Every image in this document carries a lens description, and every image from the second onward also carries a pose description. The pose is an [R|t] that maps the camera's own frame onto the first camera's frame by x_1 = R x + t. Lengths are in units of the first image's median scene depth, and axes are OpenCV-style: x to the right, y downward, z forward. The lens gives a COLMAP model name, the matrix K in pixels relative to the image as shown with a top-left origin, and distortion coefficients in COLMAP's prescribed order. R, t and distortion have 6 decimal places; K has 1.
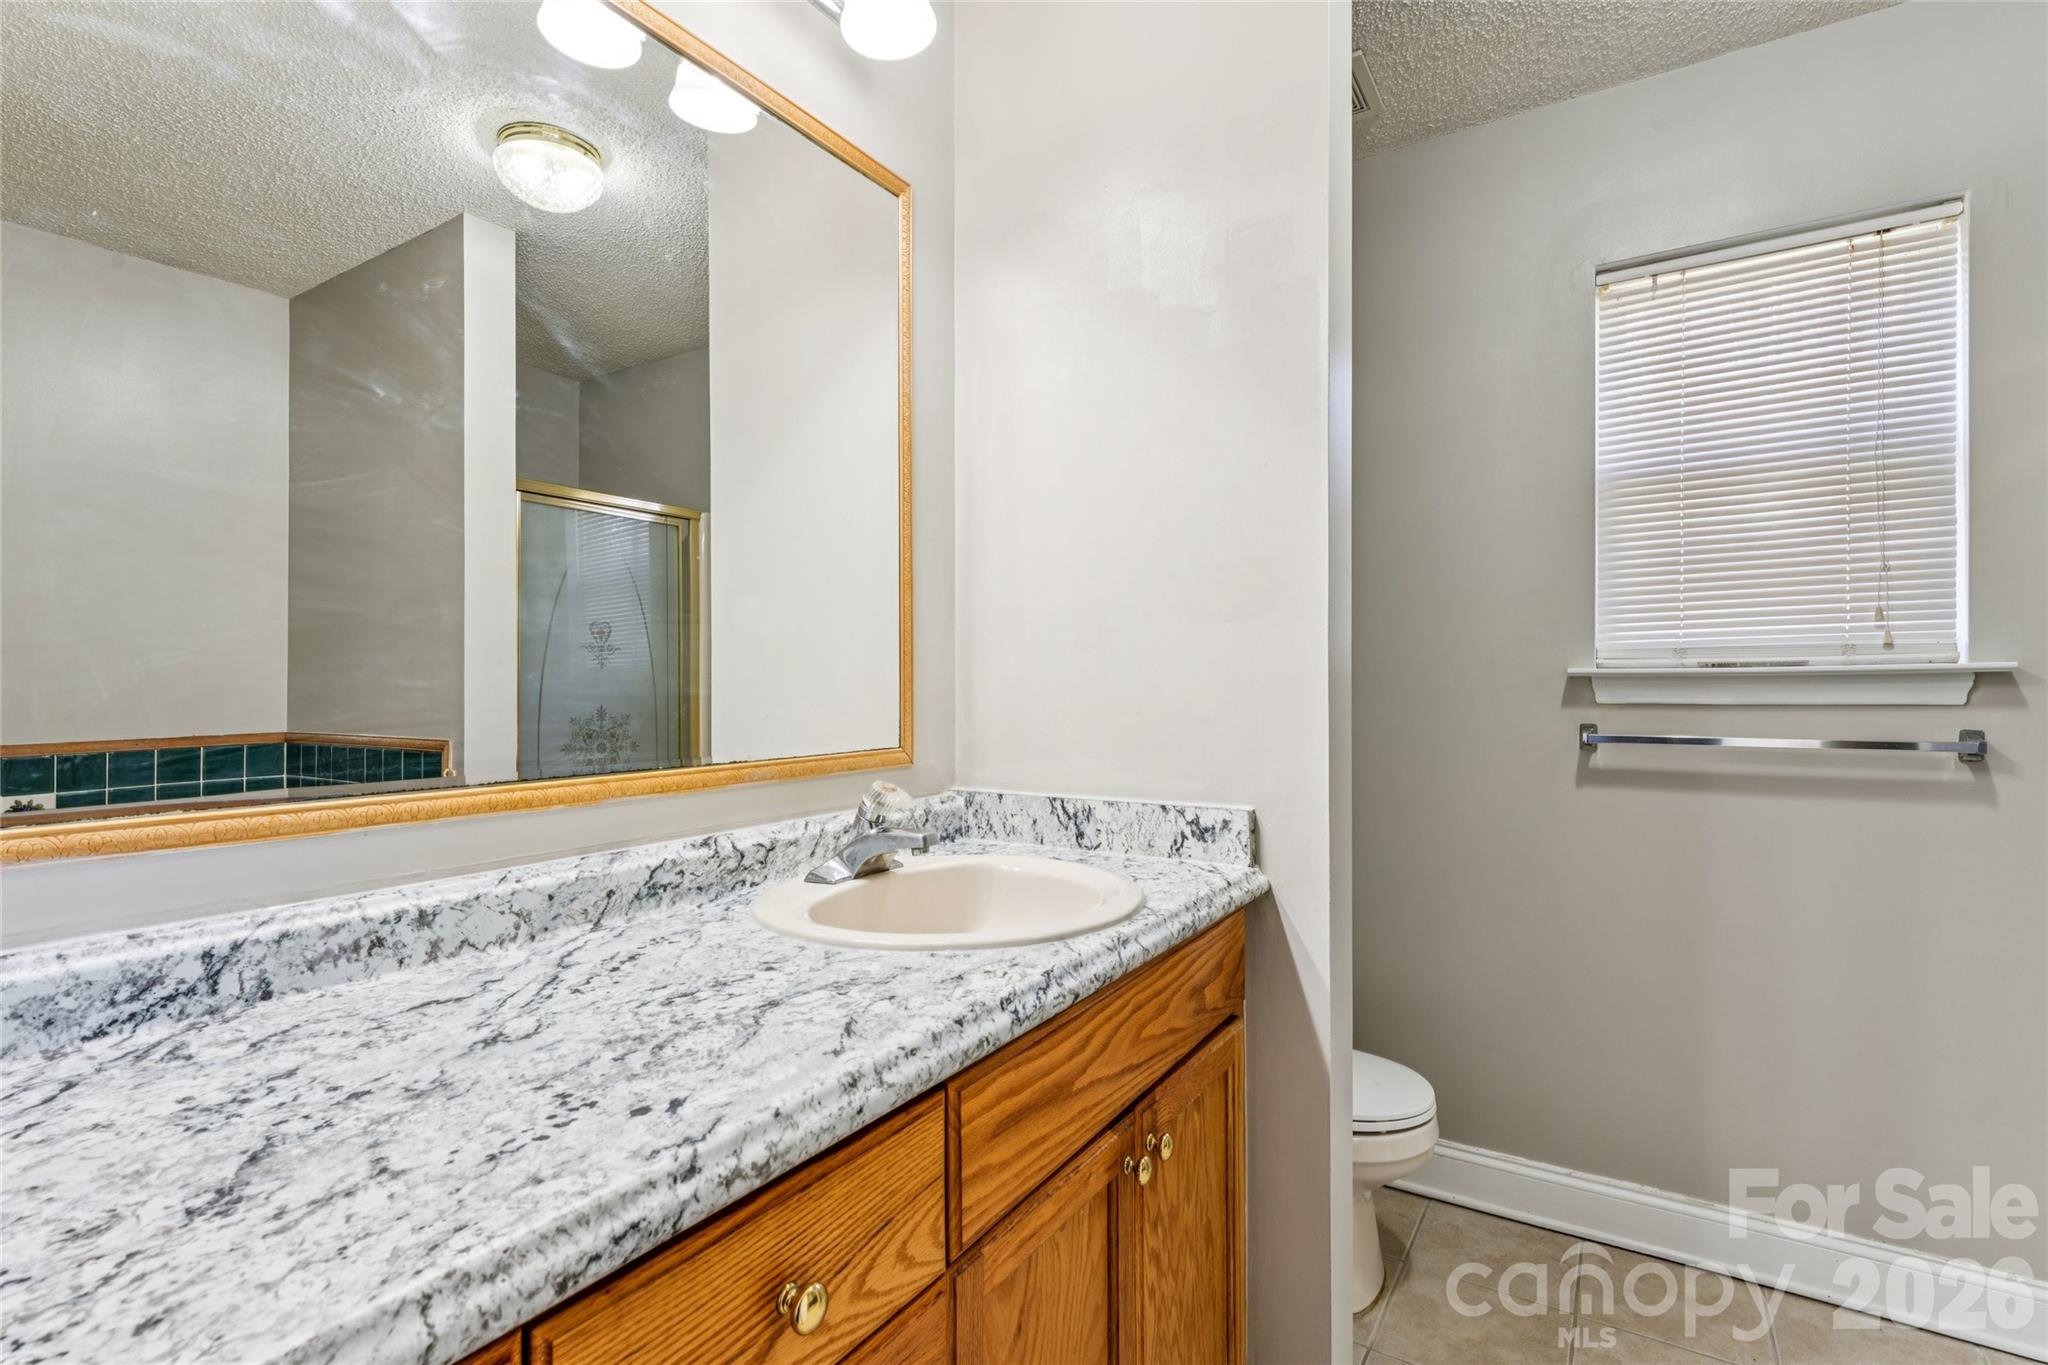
lens RADIAL K [[953.1, 0, 1024.7], [0, 953.1, 688.1], [0, 0, 1]] dist [0.000498, 0.000478]
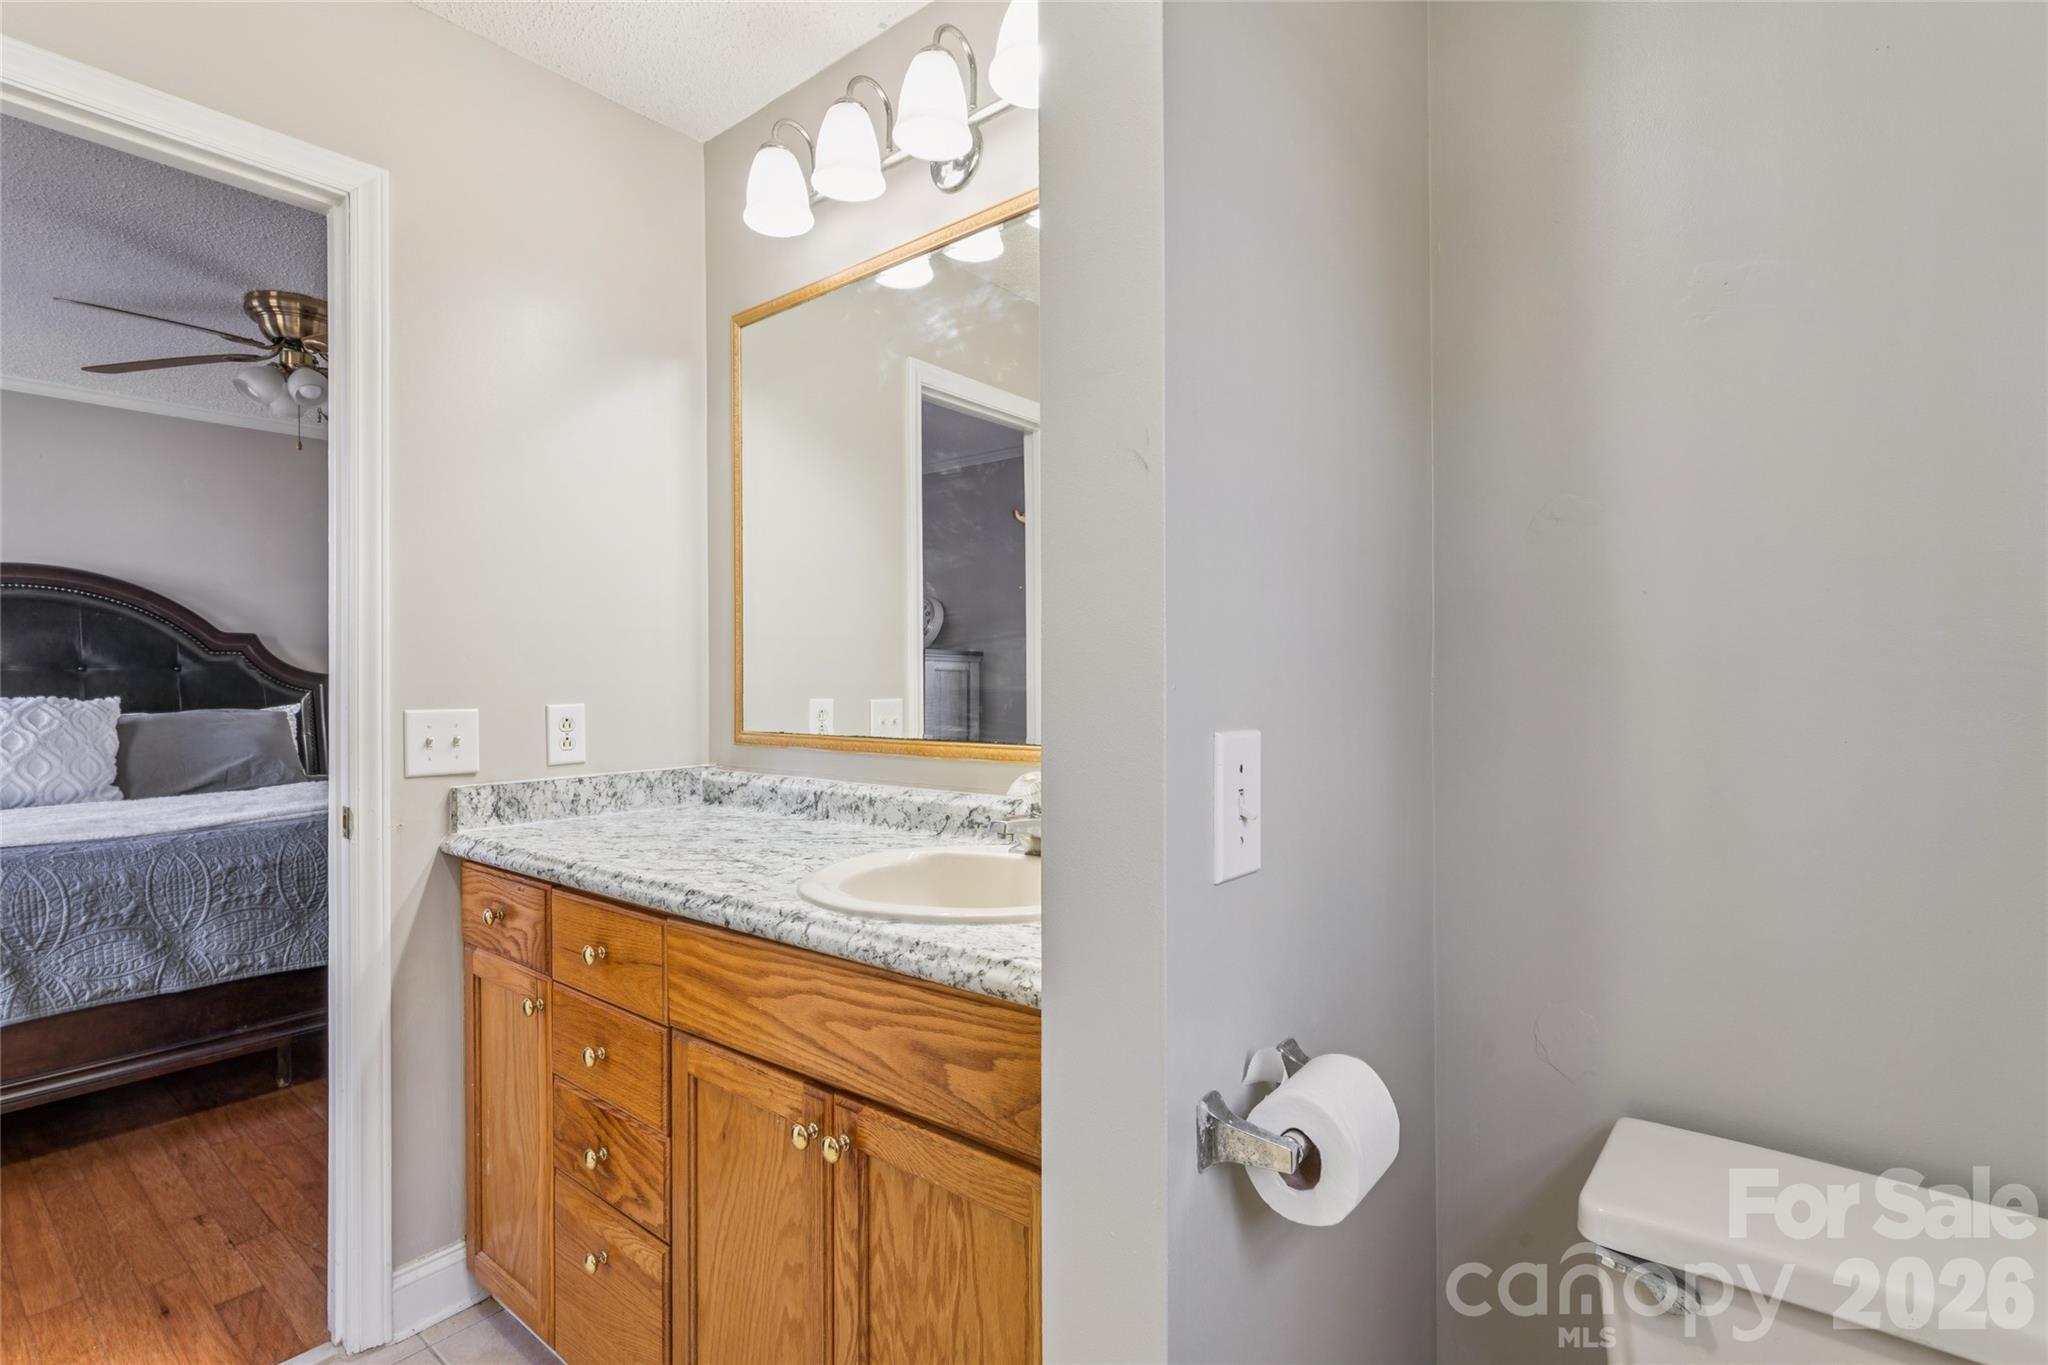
lens RADIAL K [[953.1, 0, 1025.7], [0, 953.1, 679.3], [0, 0, 1]] dist [0.000498, 0.000478]
pose [[-0.107522, 0.001779, -0.994201, 1.343926], [0.003625, 0.999992, 0.001397, -0.016020], [0.994196, -0.003454, -0.107527, 1.571895]]
